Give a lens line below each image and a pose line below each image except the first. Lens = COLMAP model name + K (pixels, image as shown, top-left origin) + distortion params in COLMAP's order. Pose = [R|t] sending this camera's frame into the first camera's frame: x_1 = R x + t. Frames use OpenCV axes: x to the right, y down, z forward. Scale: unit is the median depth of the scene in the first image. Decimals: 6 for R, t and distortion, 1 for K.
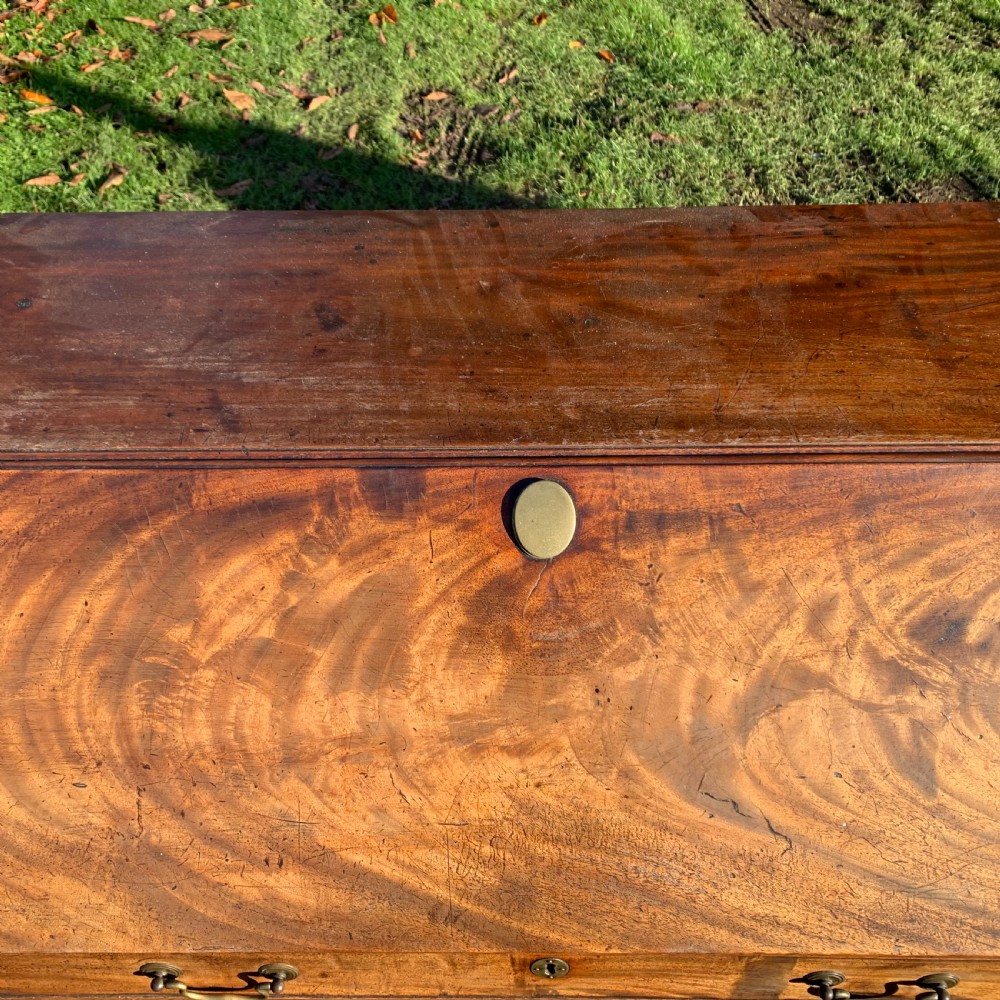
lens RADIAL K [[1004.7, 0, 500.0], [0, 1004.7, 500.0], [0, 0, 1]] dist [0.024677, -0.038233]
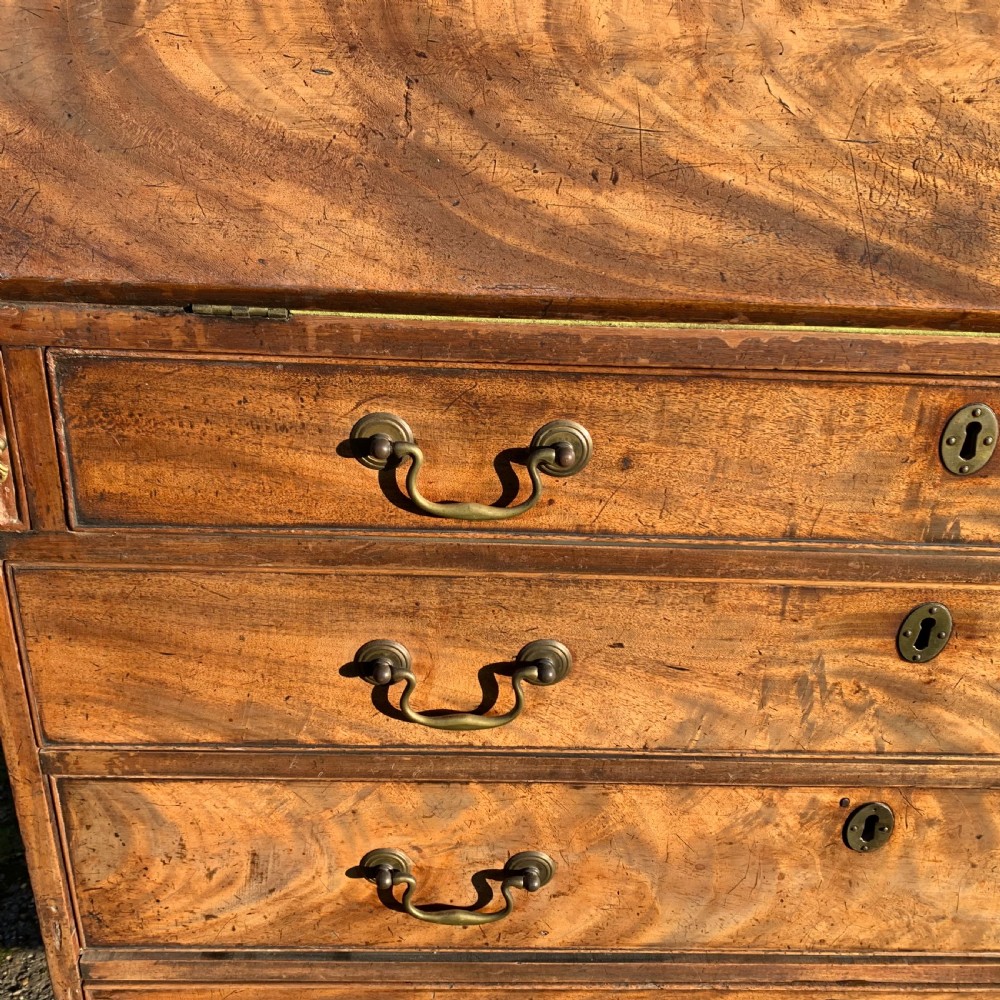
lens RADIAL K [[1004.7, 0, 500.0], [0, 1004.7, 500.0], [0, 0, 1]] dist [0.024677, -0.038233]
pose [[0.997007, 0.034802, 0.069041, -0.334667], [-0.009830, 0.942777, -0.333279, 0.793202], [-0.076689, 0.331603, 0.940297, 0.440152]]
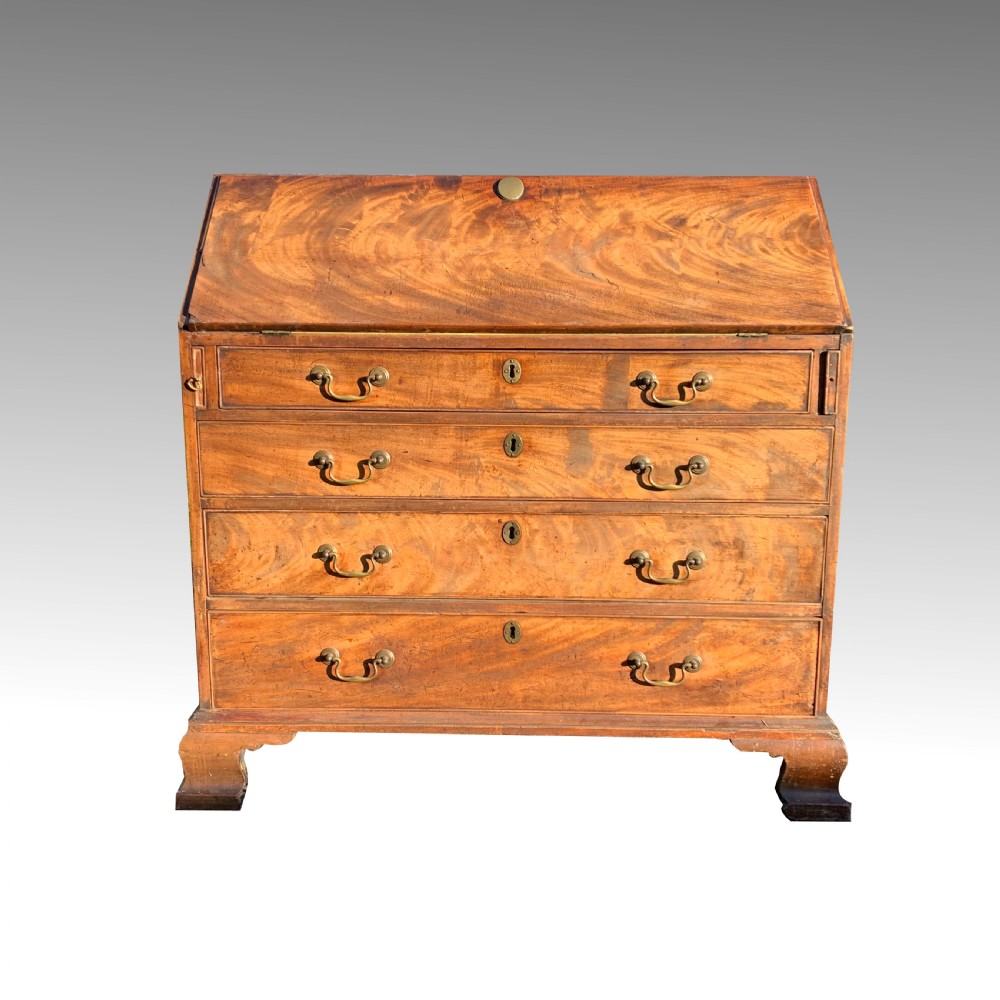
lens RADIAL K [[988.2, 0, 500.0], [0, 988.2, 500.0], [0, 0, 1]] dist [0.170982, -0.519554]
pose [[0.999774, 0.020908, 0.003935, 0.024643], [-0.015261, 0.833640, -0.552097, 1.958775], [-0.014824, 0.551912, 0.833771, -0.588628]]
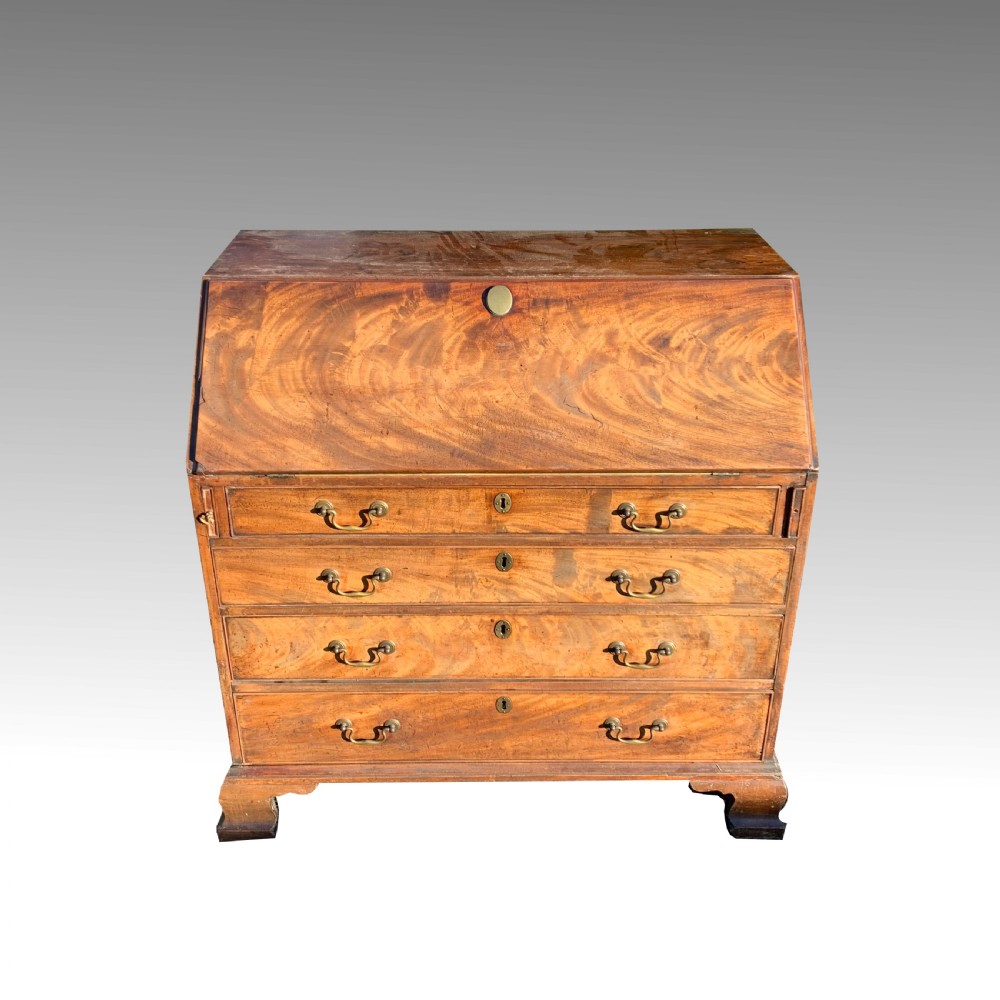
lens RADIAL K [[983.9, 0, 506.8], [0, 983.9, 485.9], [0, 0, 1]] dist [0.159020, -0.439871]
pose [[0.999294, 0.006568, 0.036991, -0.023893], [0.004631, 0.955557, -0.294771, 1.159829], [-0.037283, 0.294735, 0.954852, -1.172421]]
